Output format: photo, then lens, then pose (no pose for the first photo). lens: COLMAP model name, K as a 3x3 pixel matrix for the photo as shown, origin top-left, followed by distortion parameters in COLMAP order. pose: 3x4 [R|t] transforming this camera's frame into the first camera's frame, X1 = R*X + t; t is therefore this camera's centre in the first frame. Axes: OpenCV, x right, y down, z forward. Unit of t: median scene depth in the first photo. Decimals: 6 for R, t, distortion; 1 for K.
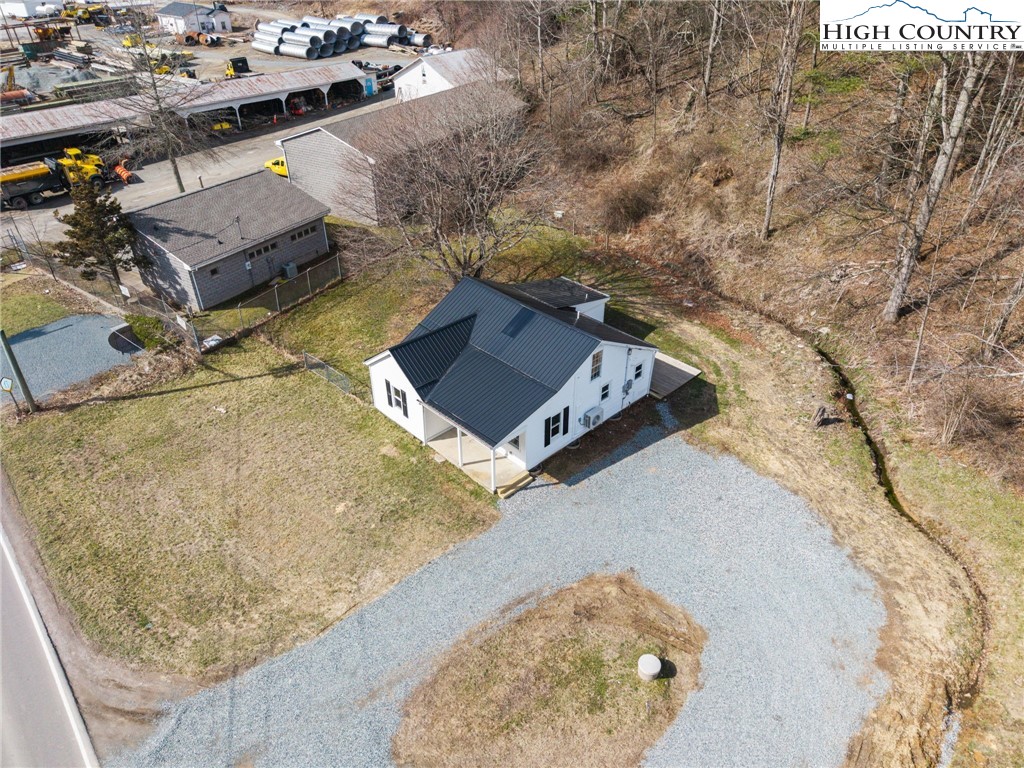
lens RADIAL K [[685.8, 0, 512.0], [0, 685.8, 384.0], [0, 0, 1]] dist [-0.008154, -0.001494]
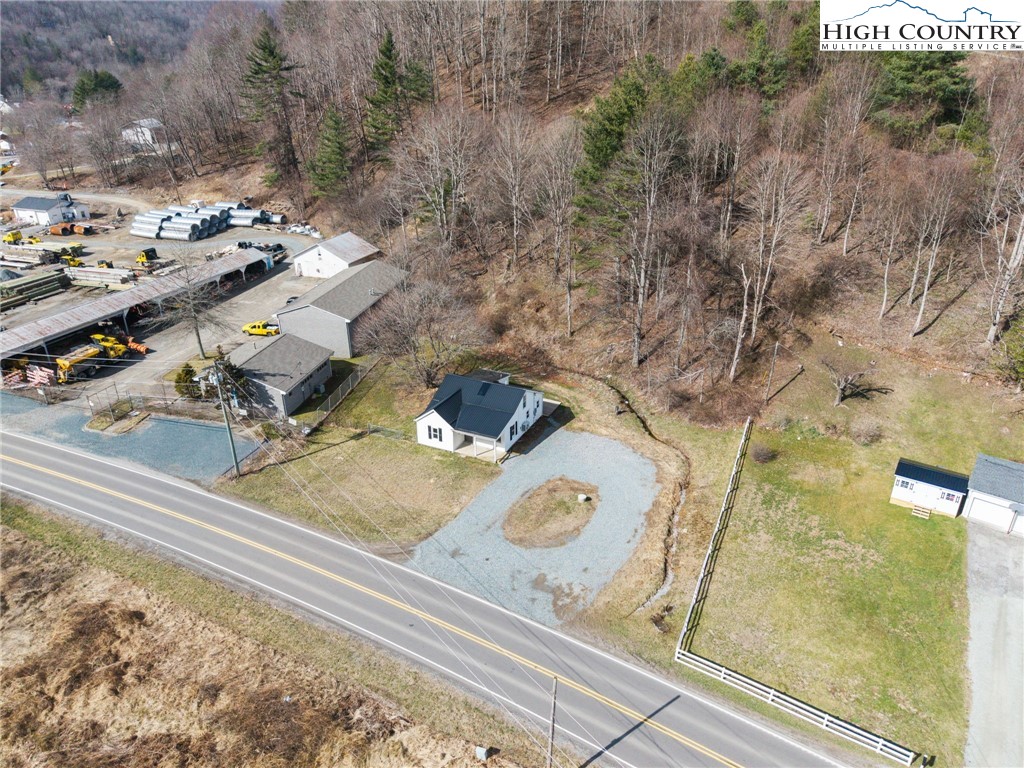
lens RADIAL K [[666.8, 0, 512.0], [0, 666.8, 384.0], [0, 0, 1]] dist [-0.002354, -0.004545]
pose [[0.940353, -0.146559, 0.307014, -0.464325], [0.191544, 0.973901, -0.121772, 0.140588], [-0.281154, 0.173315, 0.943883, -0.857954]]
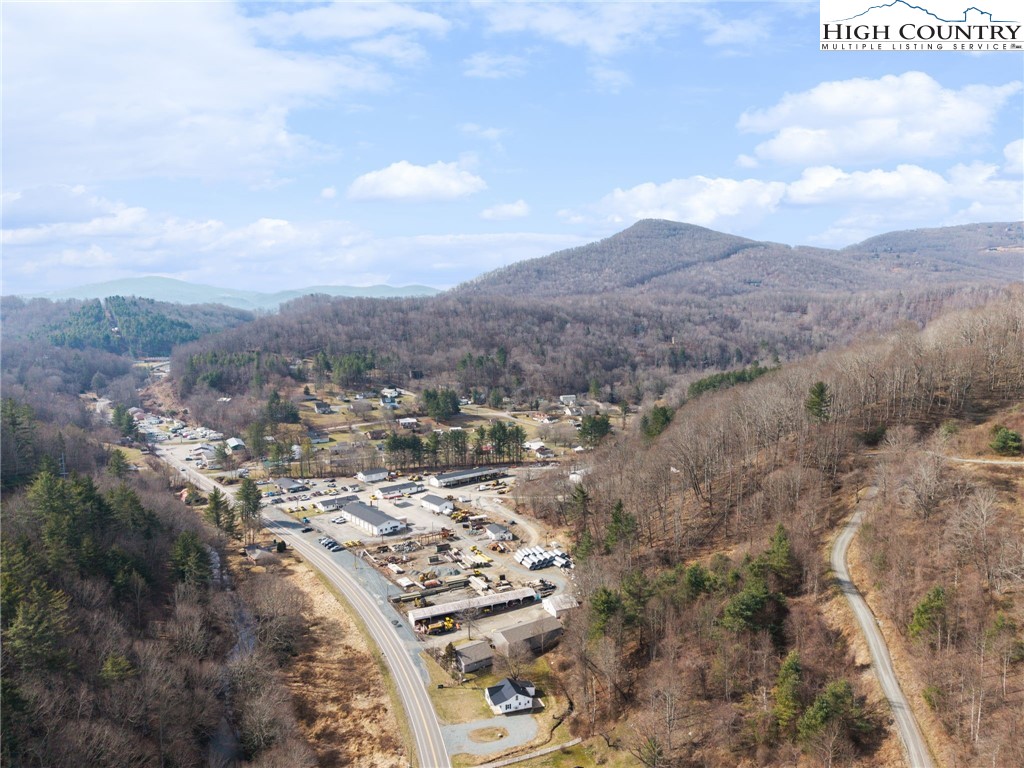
lens RADIAL K [[666.8, 0, 512.0], [0, 666.8, 384.0], [0, 0, 1]] dist [-0.002354, -0.004545]
pose [[0.911259, 0.028666, -0.410835, 1.999150], [-0.226646, 0.867827, -0.442162, 0.149072], [0.343859, 0.496038, 0.797312, -4.223774]]
